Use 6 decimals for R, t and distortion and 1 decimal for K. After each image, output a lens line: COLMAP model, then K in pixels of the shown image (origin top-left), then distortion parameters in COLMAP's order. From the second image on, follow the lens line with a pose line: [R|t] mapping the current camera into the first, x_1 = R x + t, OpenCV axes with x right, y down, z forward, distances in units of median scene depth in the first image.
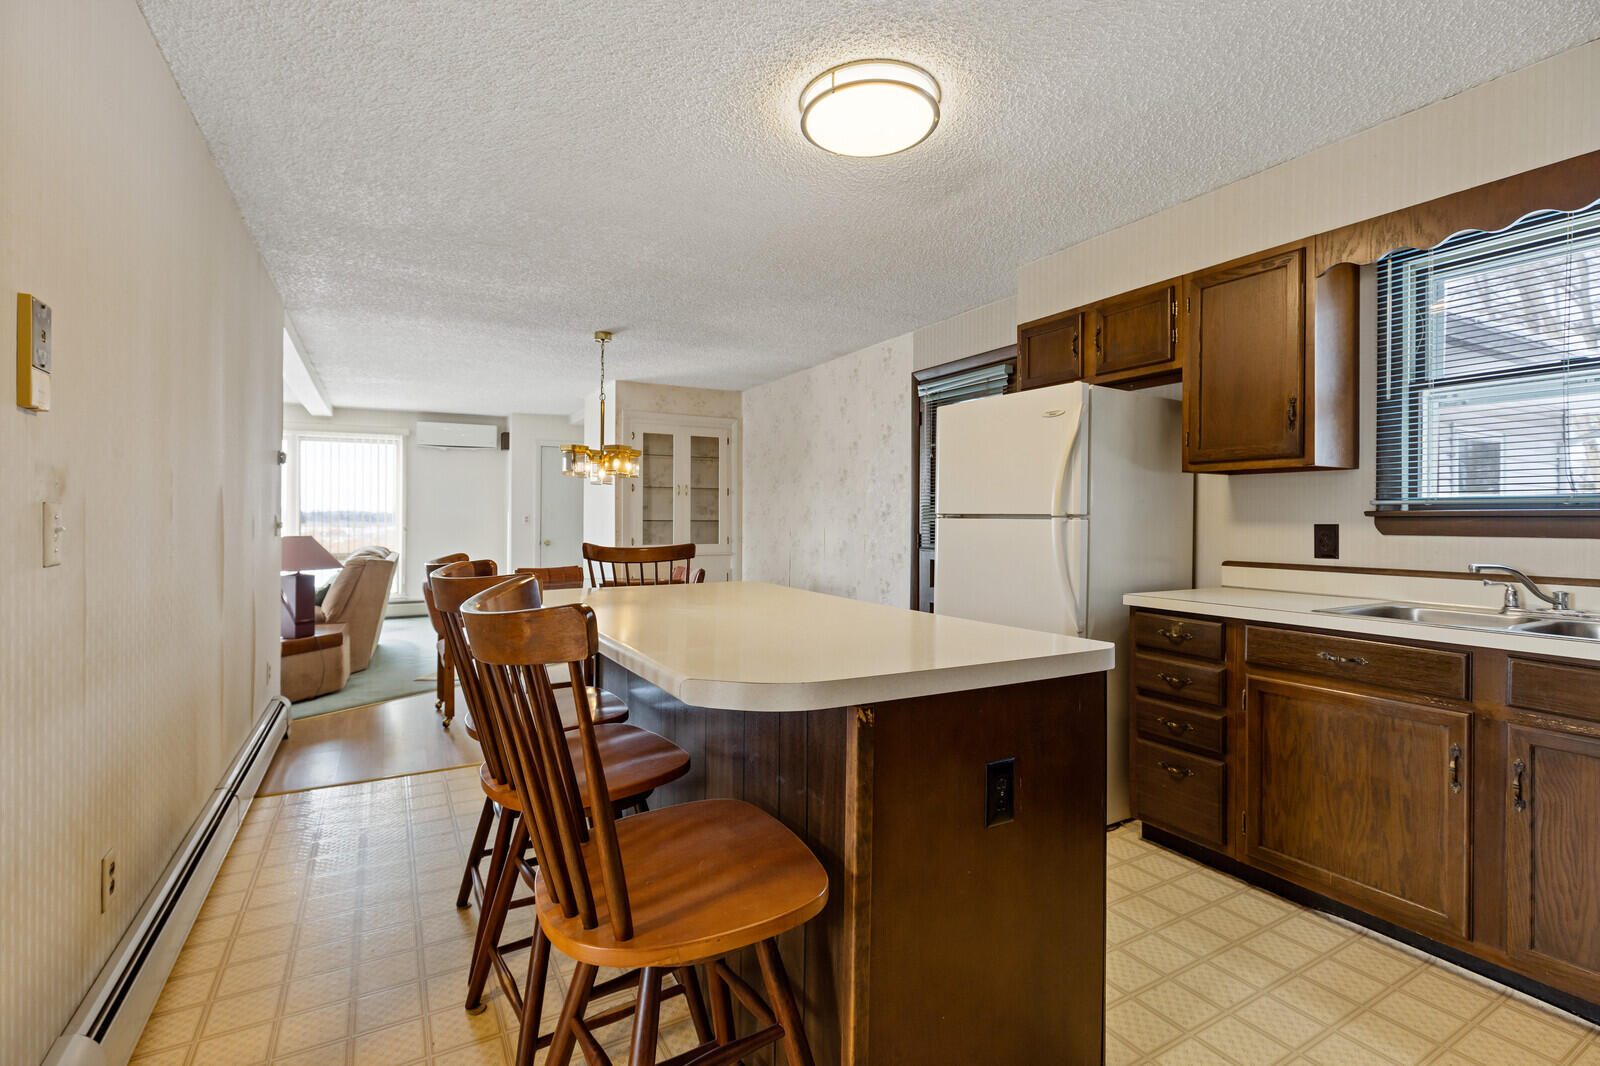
lens RADIAL K [[727.3, 0, 793.6], [0, 727.3, 515.0], [0, 0, 1]] dist [-0.000892, 0.000017]
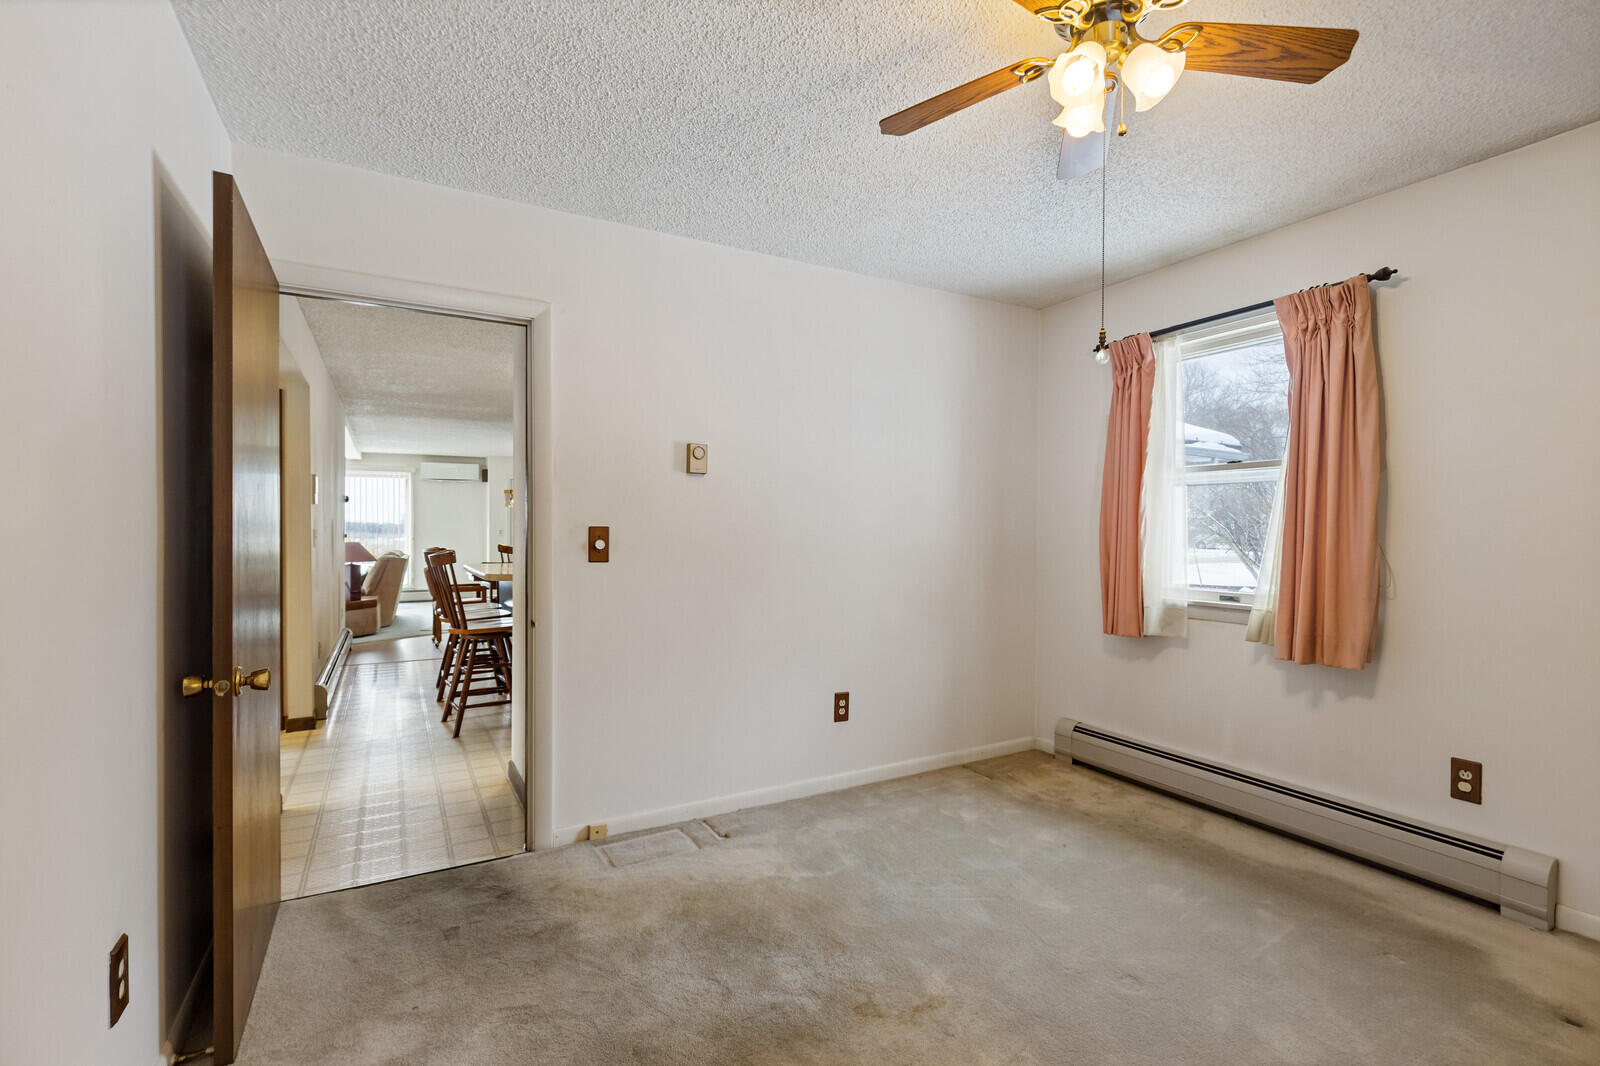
lens RADIAL K [[730.3, 0, 800.0], [0, 730.3, 533.0], [0, 0, 1]] dist [0.000855, 0.000054]
pose [[0.999995, -0.001174, -0.002961, 0.197140], [0.001203, 0.999949, 0.010060, -0.004795], [0.002949, -0.010064, 0.999945, -0.371558]]
